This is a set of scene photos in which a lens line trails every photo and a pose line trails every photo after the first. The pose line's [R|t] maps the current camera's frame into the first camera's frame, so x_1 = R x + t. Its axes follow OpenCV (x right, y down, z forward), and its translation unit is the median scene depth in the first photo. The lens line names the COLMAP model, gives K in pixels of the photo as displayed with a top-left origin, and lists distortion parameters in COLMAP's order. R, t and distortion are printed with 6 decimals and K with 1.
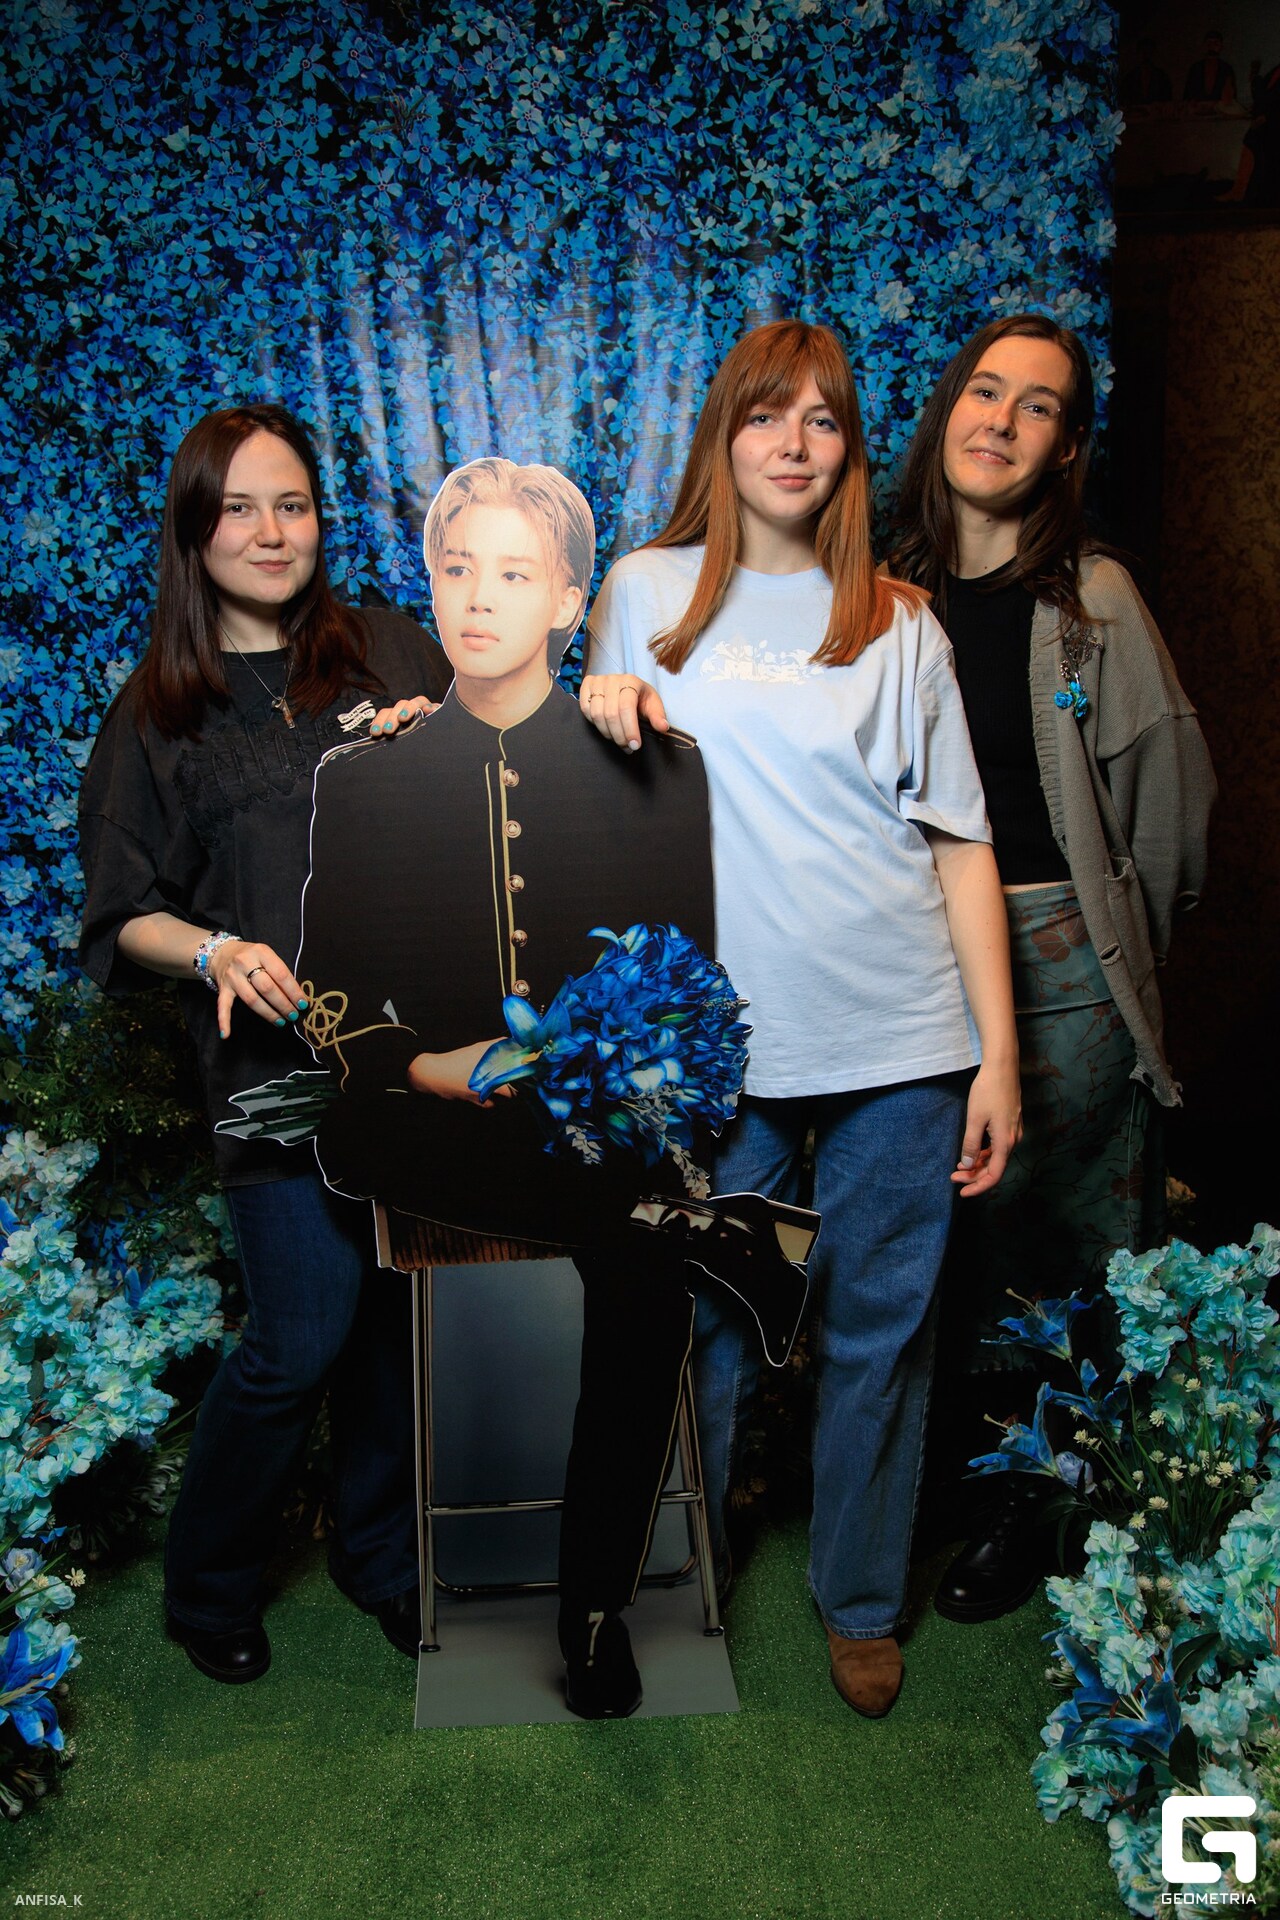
lens RADIAL K [[1555.2, 0, 640.0], [0, 1555.2, 960.0], [0, 0, 1]] dist [0.028361, -0.011188]
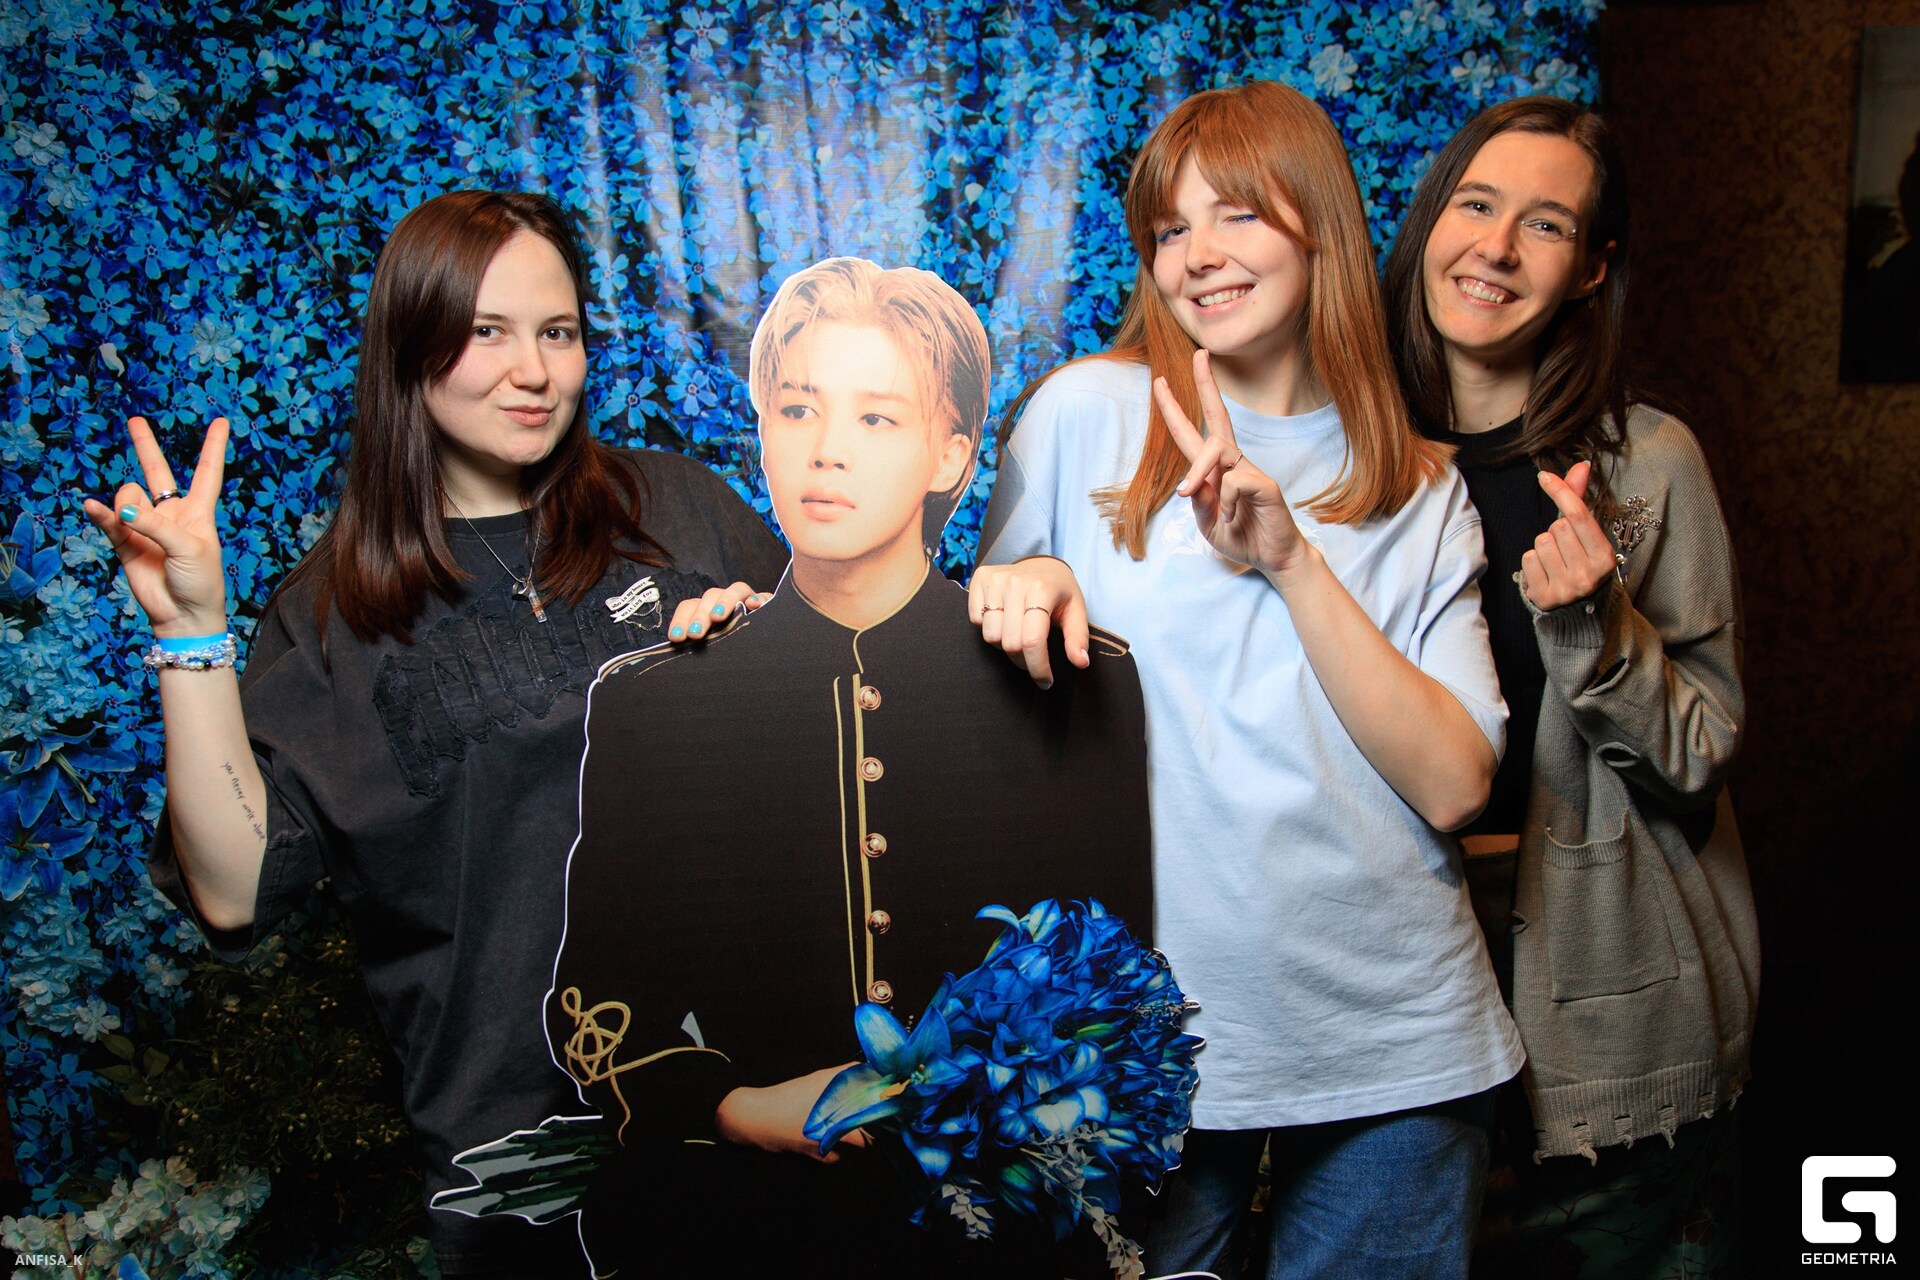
lens RADIAL K [[1635.5, 0, 1014.2], [0, 1635.5, 643.6], [0, 0, 1]] dist [0.025654, -0.012582]
pose [[0.997876, -0.003301, 0.065054, -0.053788], [0.008454, 0.996831, -0.079095, -0.067521], [-0.064586, 0.079477, 0.994742, 0.207867]]
